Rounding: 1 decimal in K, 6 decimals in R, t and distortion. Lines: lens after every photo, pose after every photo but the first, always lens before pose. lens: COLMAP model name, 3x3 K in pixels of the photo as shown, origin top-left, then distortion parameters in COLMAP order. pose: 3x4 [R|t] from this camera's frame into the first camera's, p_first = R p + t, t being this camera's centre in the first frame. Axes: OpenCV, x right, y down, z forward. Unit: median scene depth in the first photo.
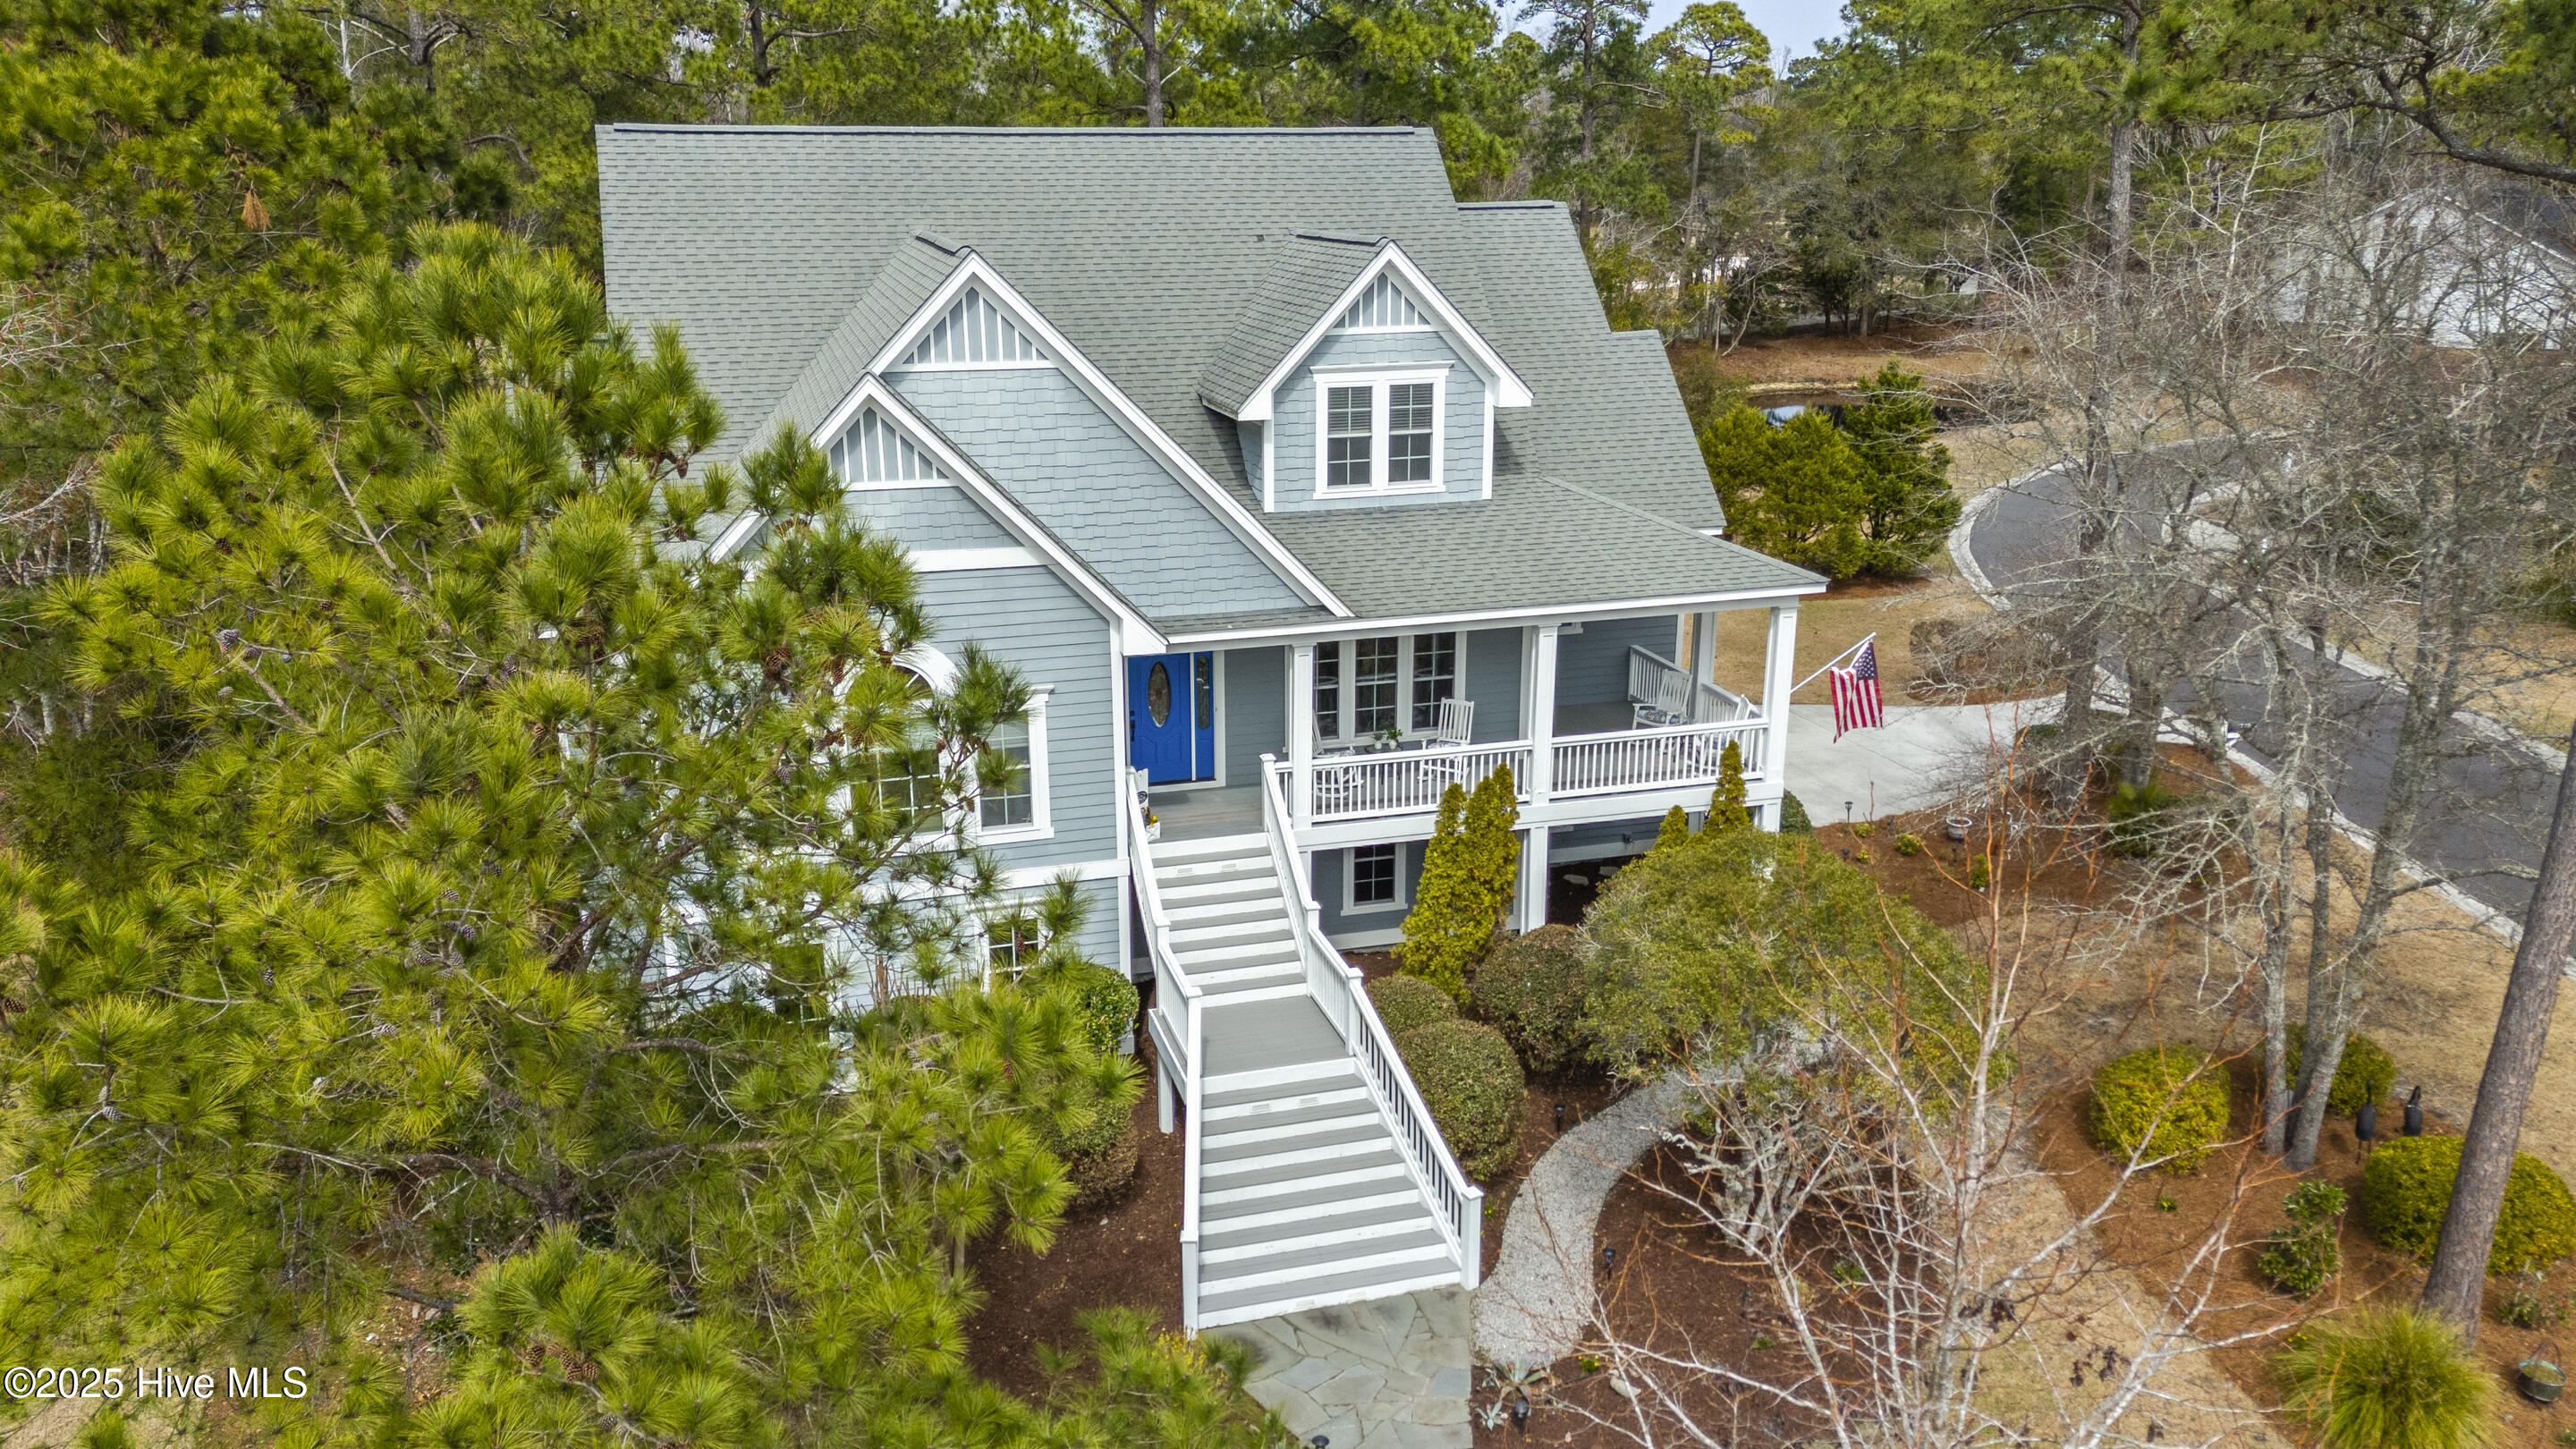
lens RADIAL K [[1828.6, 0, 1289.2], [0, 1828.6, 809.8], [0, 0, 1]] dist [0.035689, -0.008462]
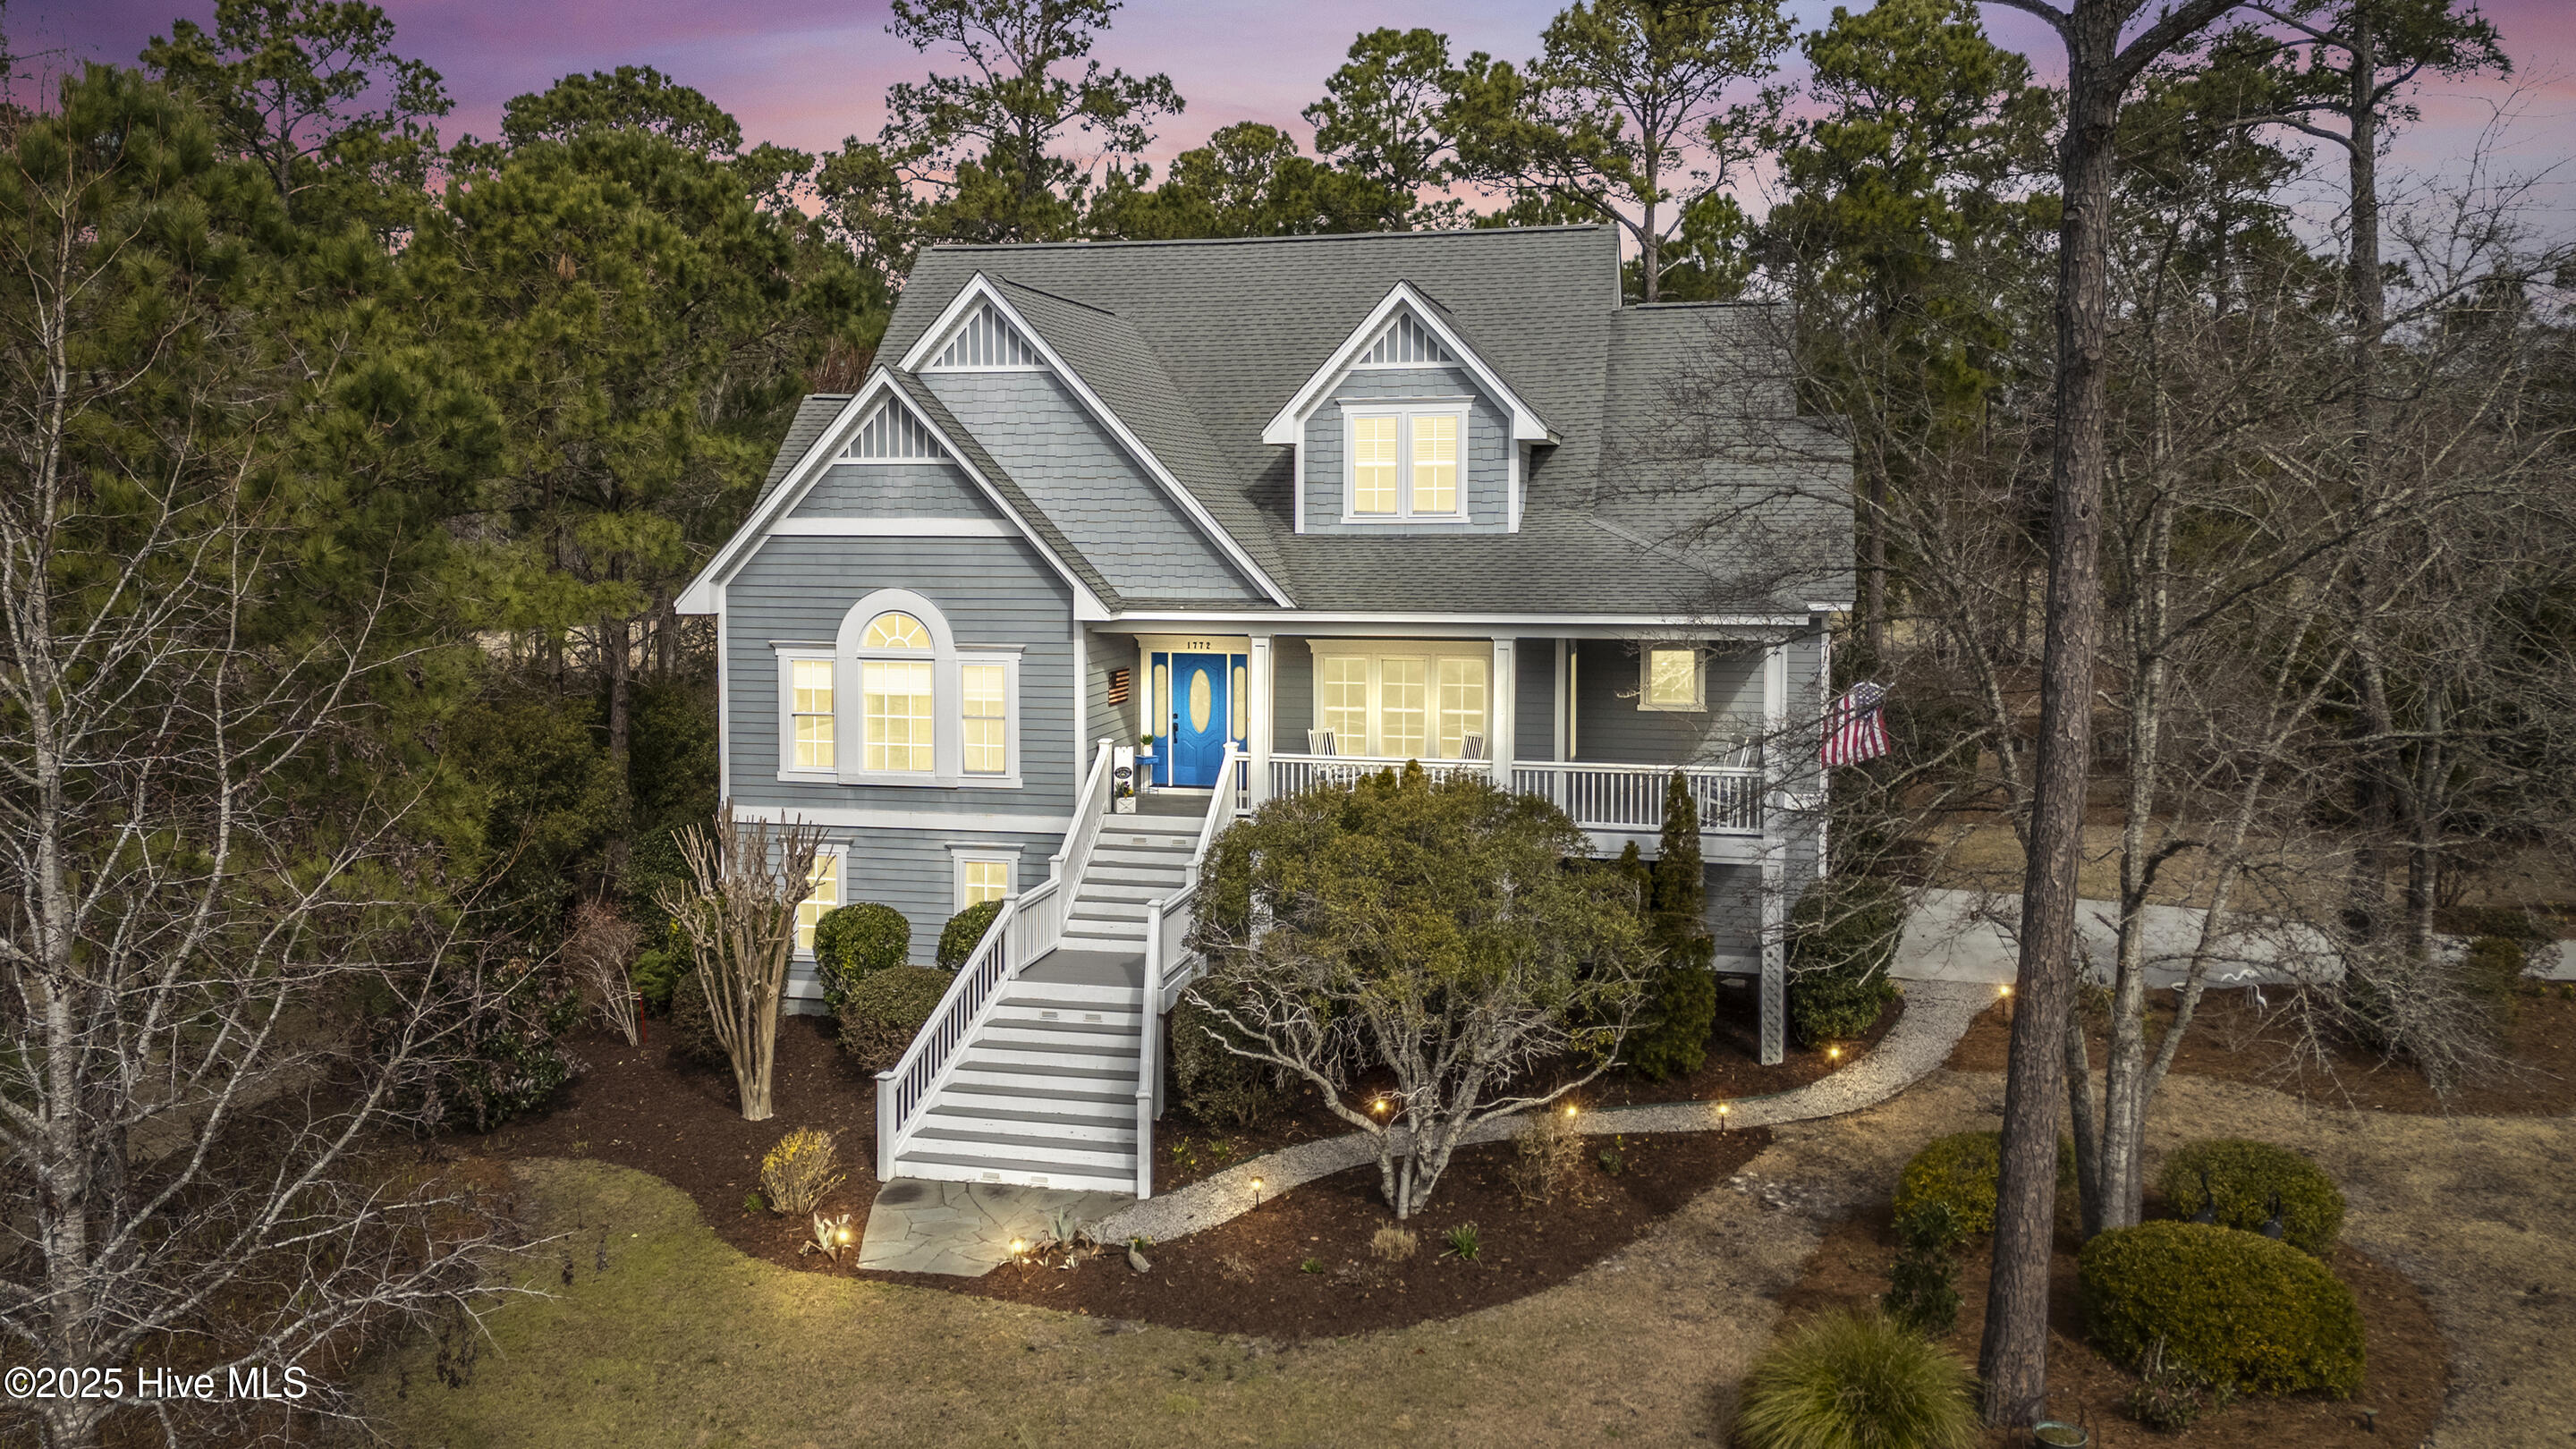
lens RADIAL K [[1828.6, 0, 1289.2], [0, 1828.6, 809.8], [0, 0, 1]] dist [0.035689, -0.008462]
pose [[0.868171, 0.087910, -0.488417, 0.544011], [-0.171085, 0.976870, -0.128281, 0.140136], [0.465842, 0.194930, 0.863130, 0.105731]]
